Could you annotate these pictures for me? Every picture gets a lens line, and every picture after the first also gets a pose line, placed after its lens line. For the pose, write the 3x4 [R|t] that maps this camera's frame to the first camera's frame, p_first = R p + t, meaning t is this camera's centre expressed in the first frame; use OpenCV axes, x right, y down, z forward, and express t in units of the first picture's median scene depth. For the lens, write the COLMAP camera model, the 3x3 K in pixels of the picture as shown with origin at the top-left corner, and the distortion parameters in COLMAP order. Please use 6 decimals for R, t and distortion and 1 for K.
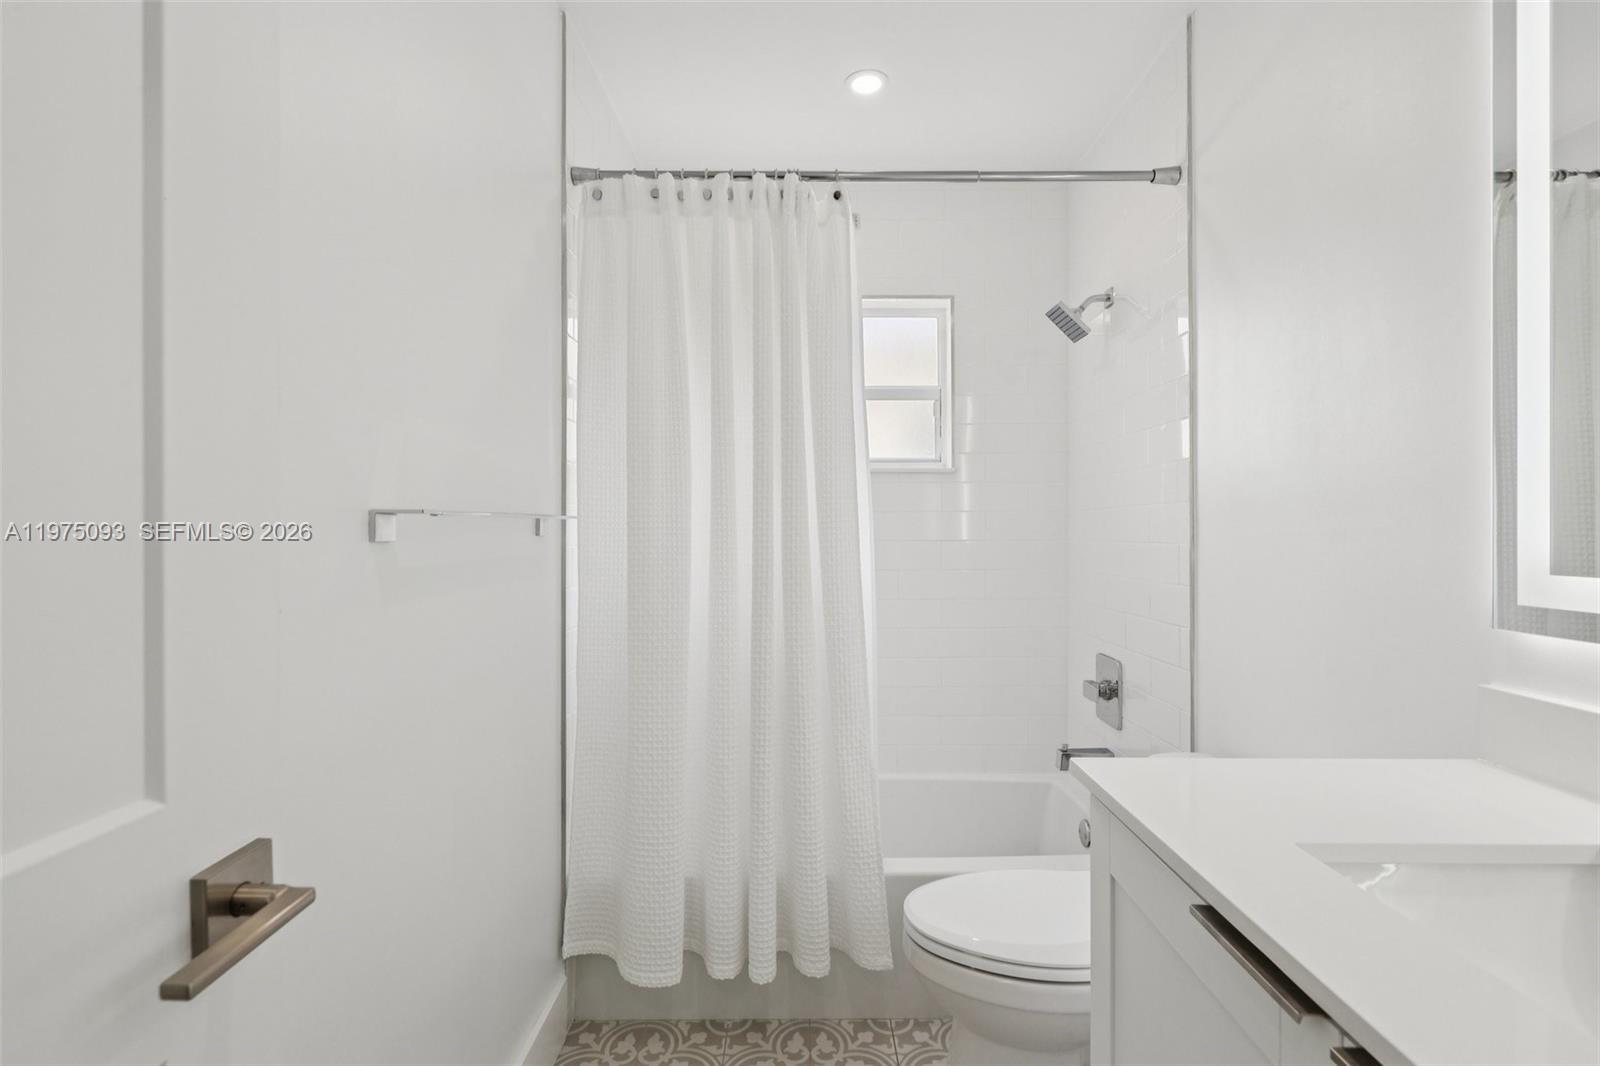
lens RADIAL K [[732.3, 0, 812.7], [0, 732.3, 524.6], [0, 0, 1]] dist [0.003256, -0.000691]
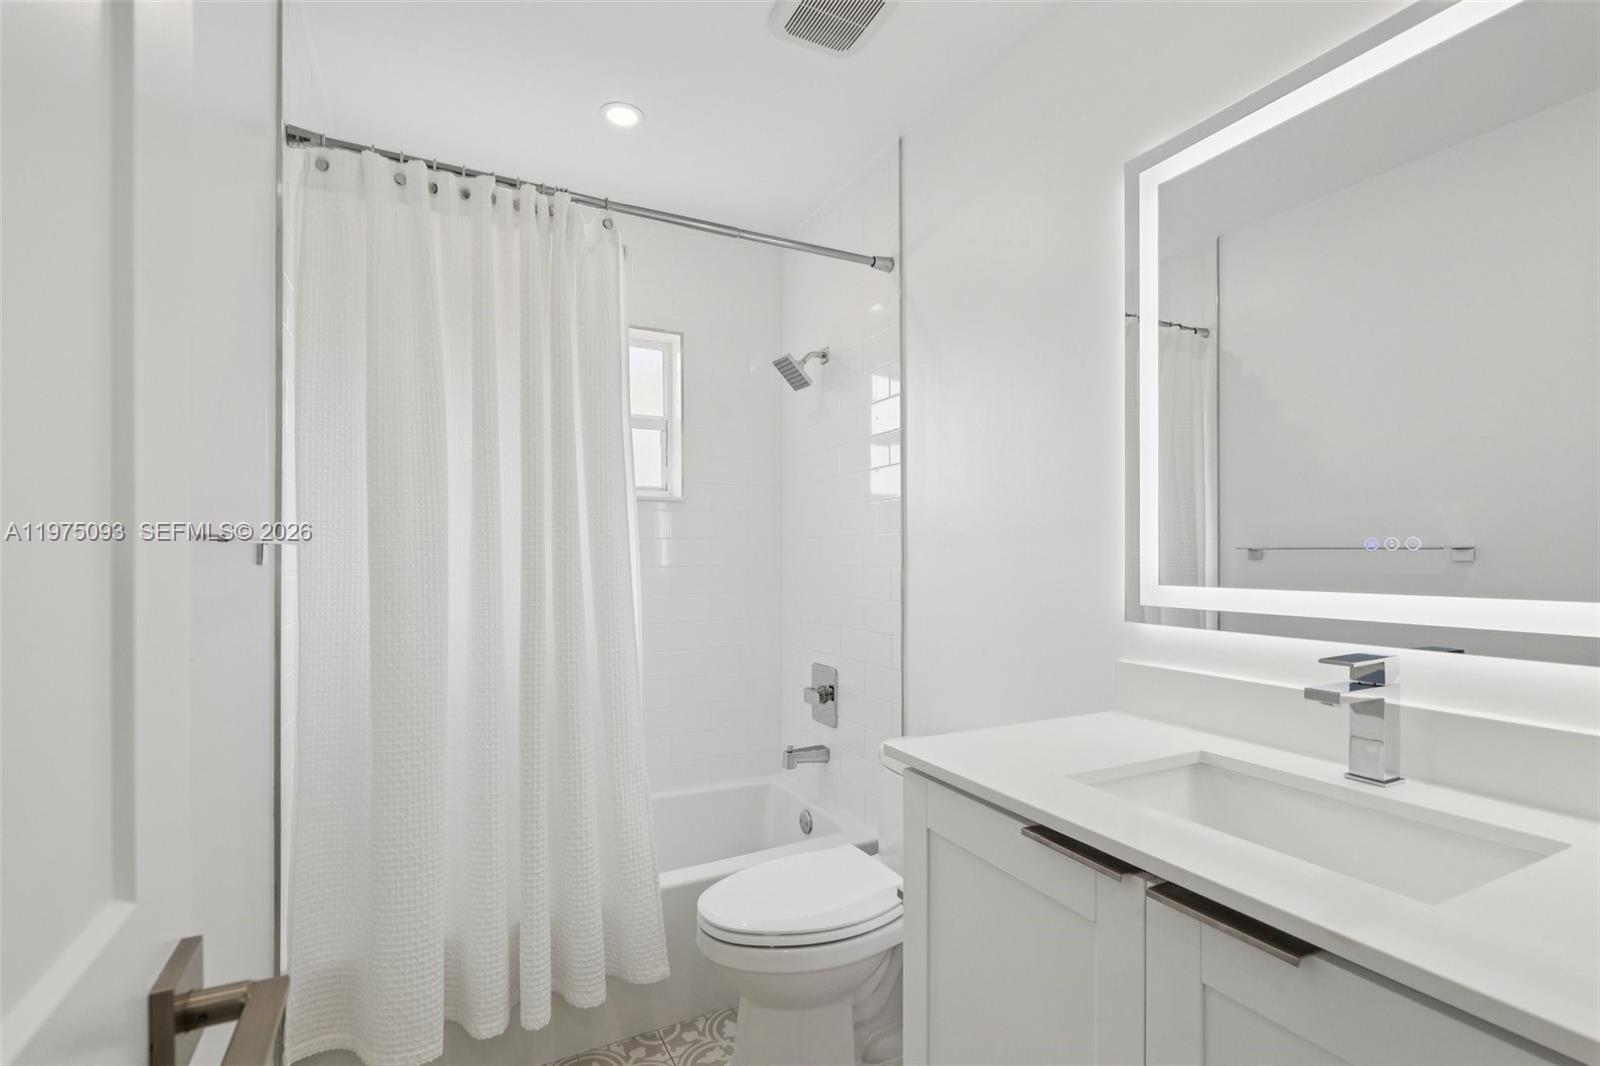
lens RADIAL K [[732.3, 0, 802.8], [0, 732.3, 547.4], [0, 0, 1]] dist [0.003256, -0.000691]
pose [[0.889037, 0.002430, 0.457829, -0.190627], [-0.000799, 0.999993, -0.003757, -0.001539], [-0.457835, 0.002974, 0.889032, -0.014653]]
